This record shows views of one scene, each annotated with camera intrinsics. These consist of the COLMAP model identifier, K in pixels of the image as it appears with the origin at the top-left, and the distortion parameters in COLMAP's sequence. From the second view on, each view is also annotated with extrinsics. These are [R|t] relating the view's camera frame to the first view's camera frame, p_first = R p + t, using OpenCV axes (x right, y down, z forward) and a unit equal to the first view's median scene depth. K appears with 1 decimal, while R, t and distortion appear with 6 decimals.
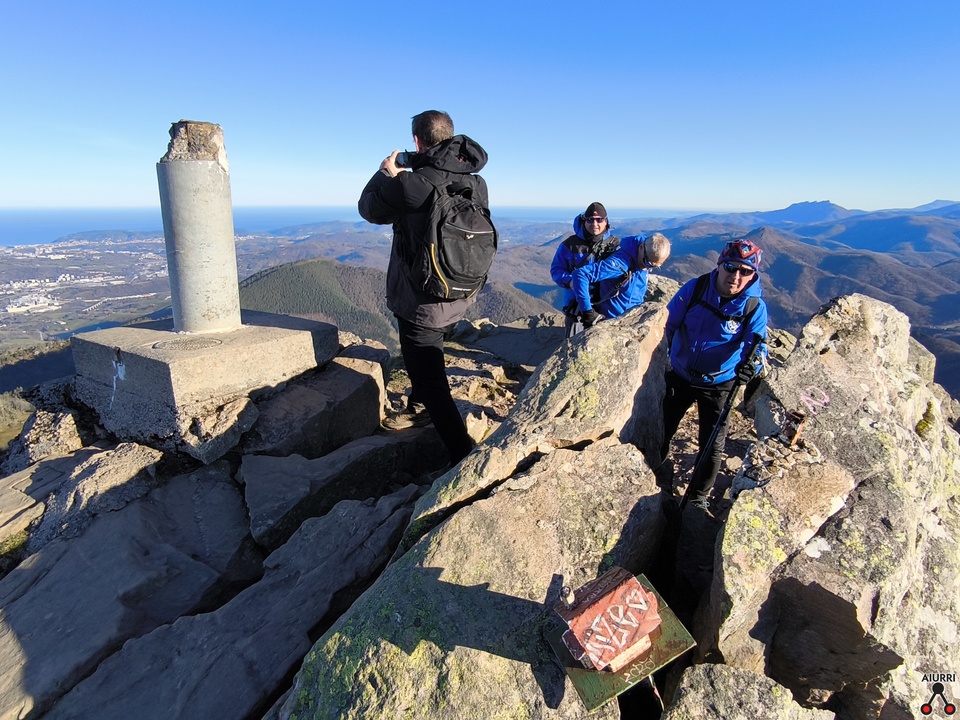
lens RADIAL K [[621.6, 0, 472.2], [0, 621.6, 366.3], [0, 0, 1]] dist [-0.022606, 0.001860]
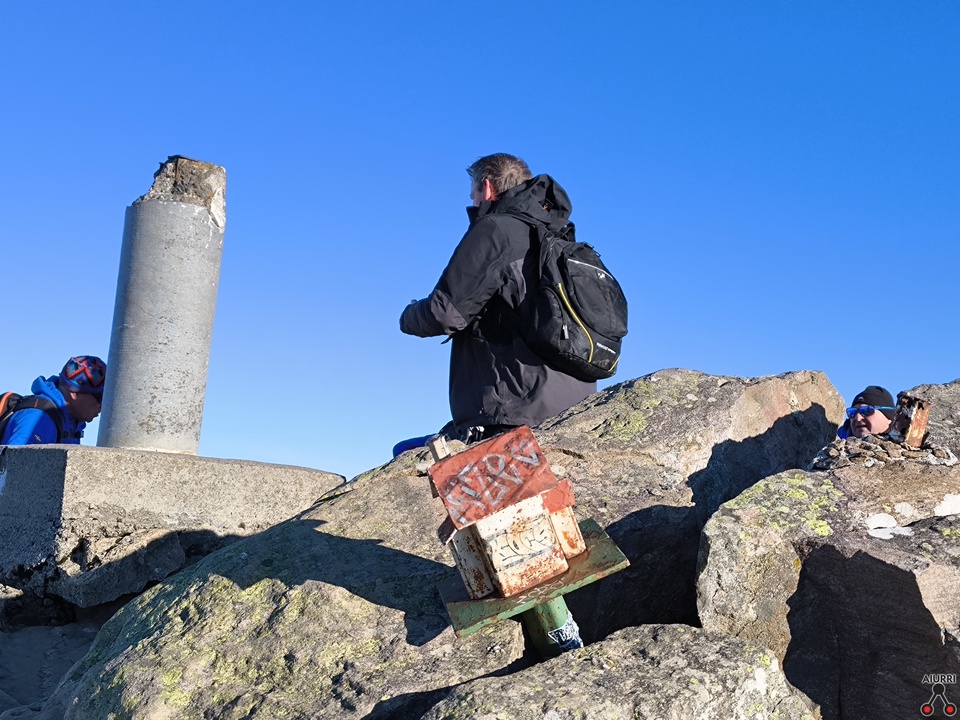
lens RADIAL K [[1275.6, 0, 483.2], [0, 1275.6, 357.4], [0, 0, 1]] dist [0.065015, 0.000000]
pose [[0.974025, 0.038339, -0.223173, 0.439925], [-0.125186, 0.912428, -0.389621, 0.697331], [0.188691, 0.407438, 0.893527, -0.327224]]
